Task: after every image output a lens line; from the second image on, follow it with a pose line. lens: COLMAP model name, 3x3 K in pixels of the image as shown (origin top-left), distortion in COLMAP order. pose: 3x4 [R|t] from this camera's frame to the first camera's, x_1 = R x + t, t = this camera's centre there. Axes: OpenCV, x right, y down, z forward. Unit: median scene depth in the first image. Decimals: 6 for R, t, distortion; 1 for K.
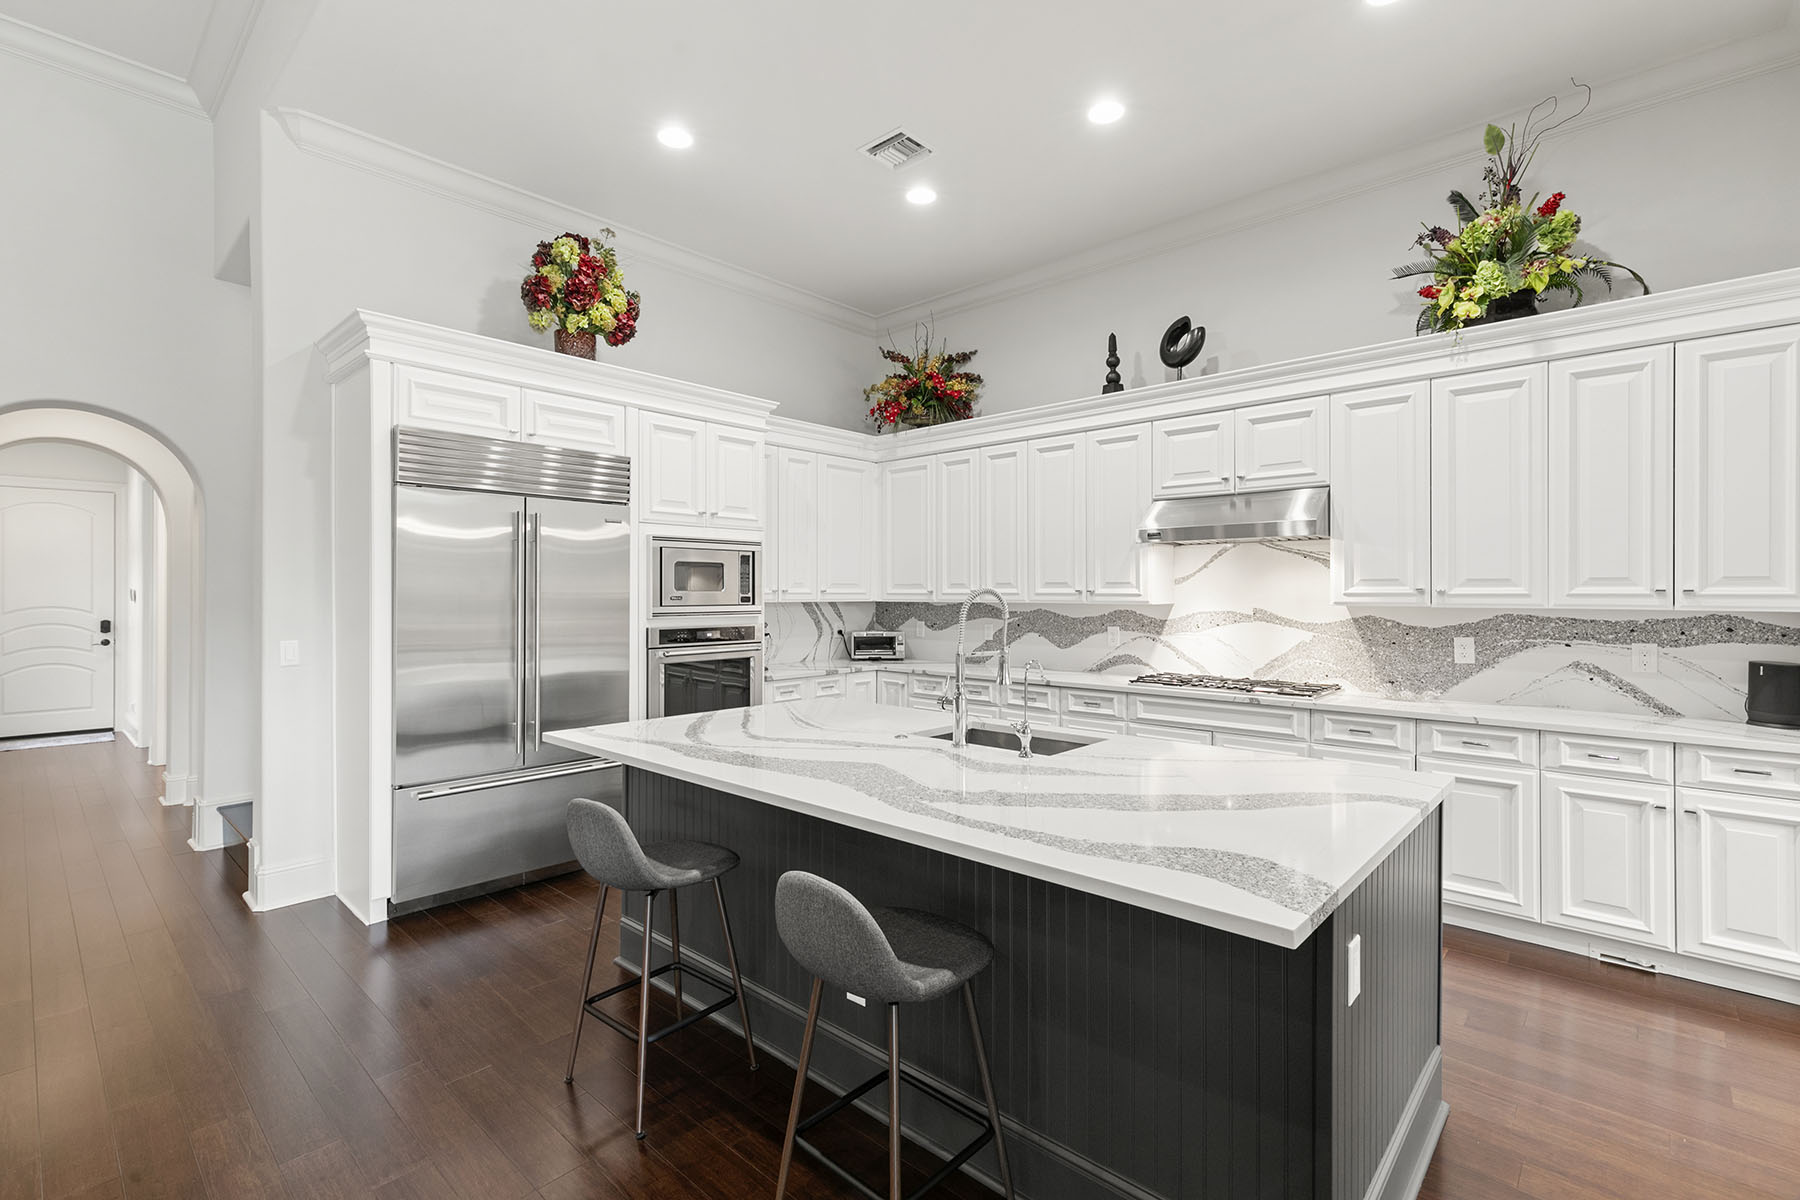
lens RADIAL K [[805.3, 0, 902.1], [0, 805.3, 591.2], [0, 0, 1]] dist [0.004169, -0.001625]
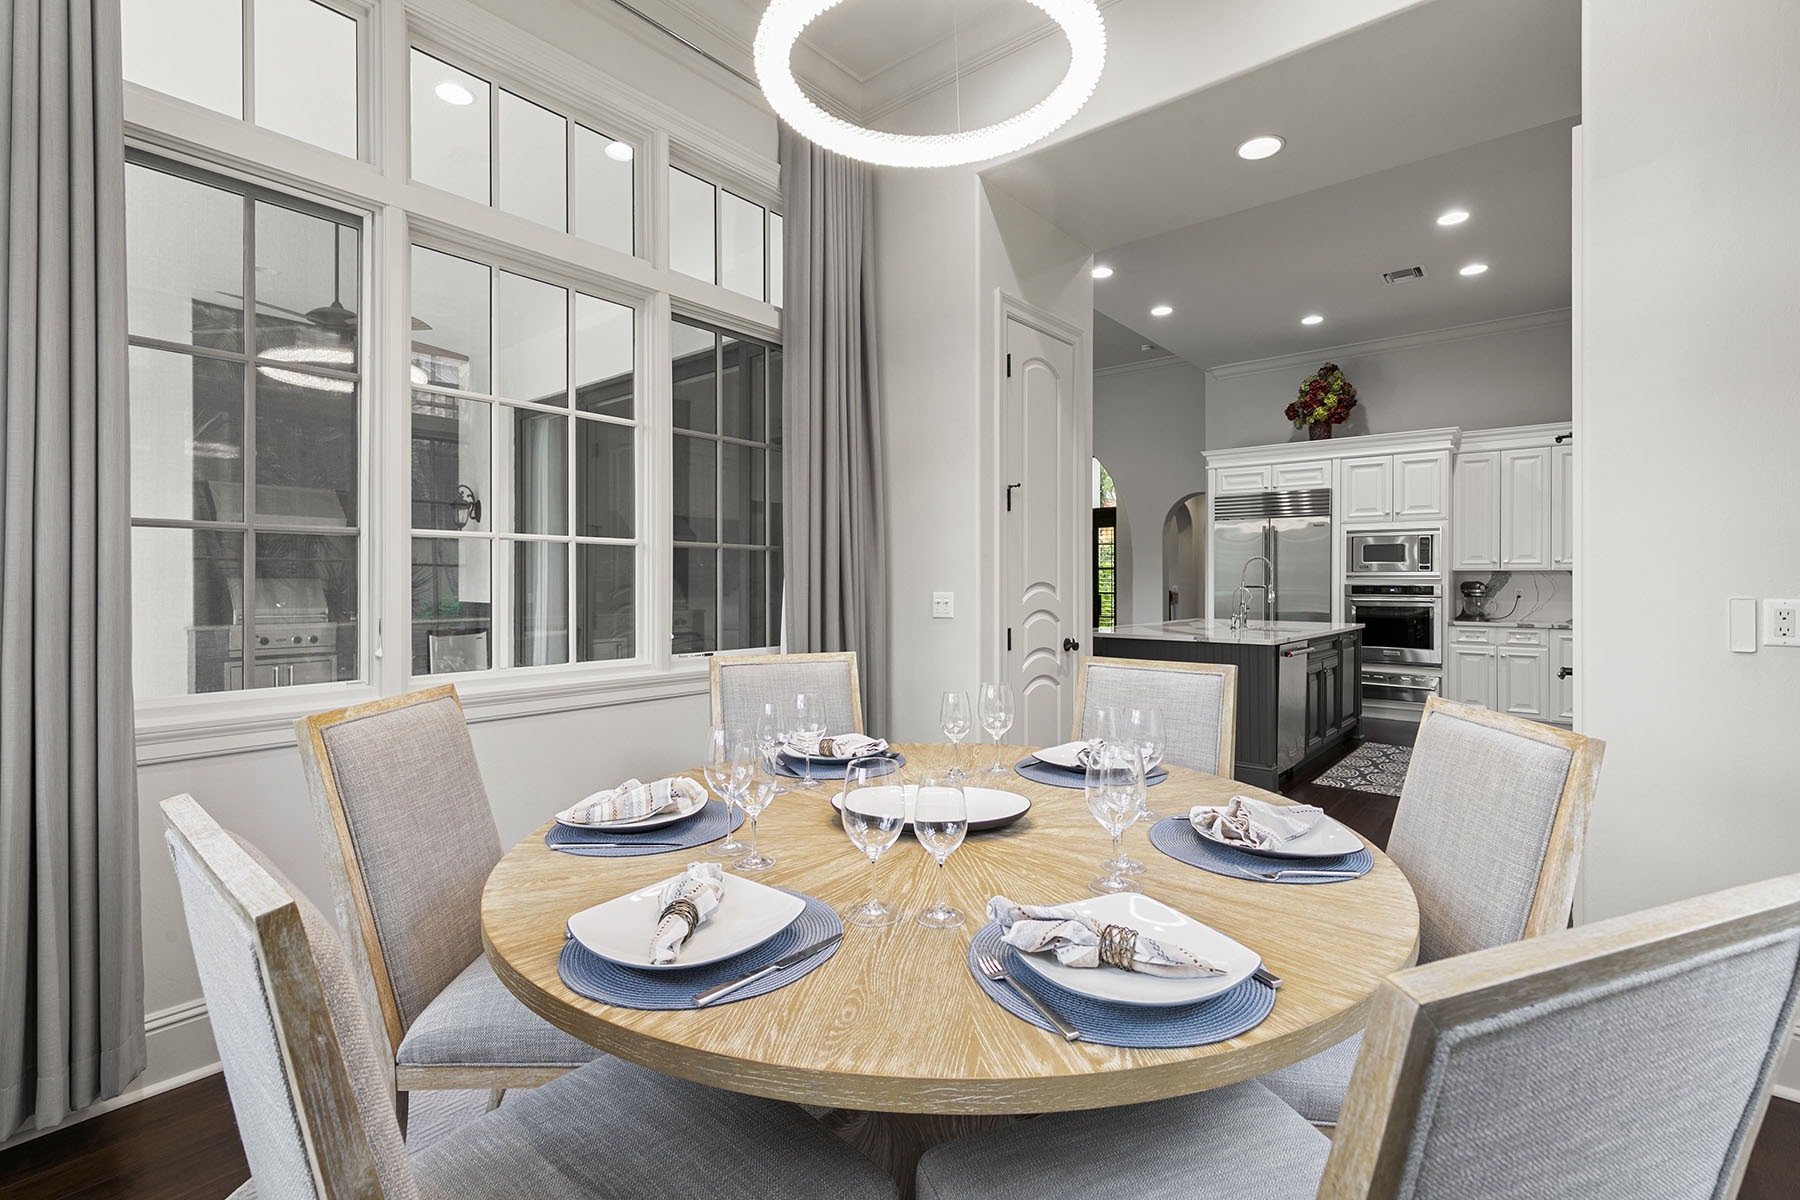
lens RADIAL K [[811.6, 0, 900.9], [0, 811.6, 575.8], [0, 0, 1]] dist [0.000880, -0.000317]
pose [[0.040025, -0.006767, -0.999176, 1.507342], [-0.002074, 0.999974, -0.006855, 0.044877], [0.999197, 0.002346, 0.040010, -0.029664]]
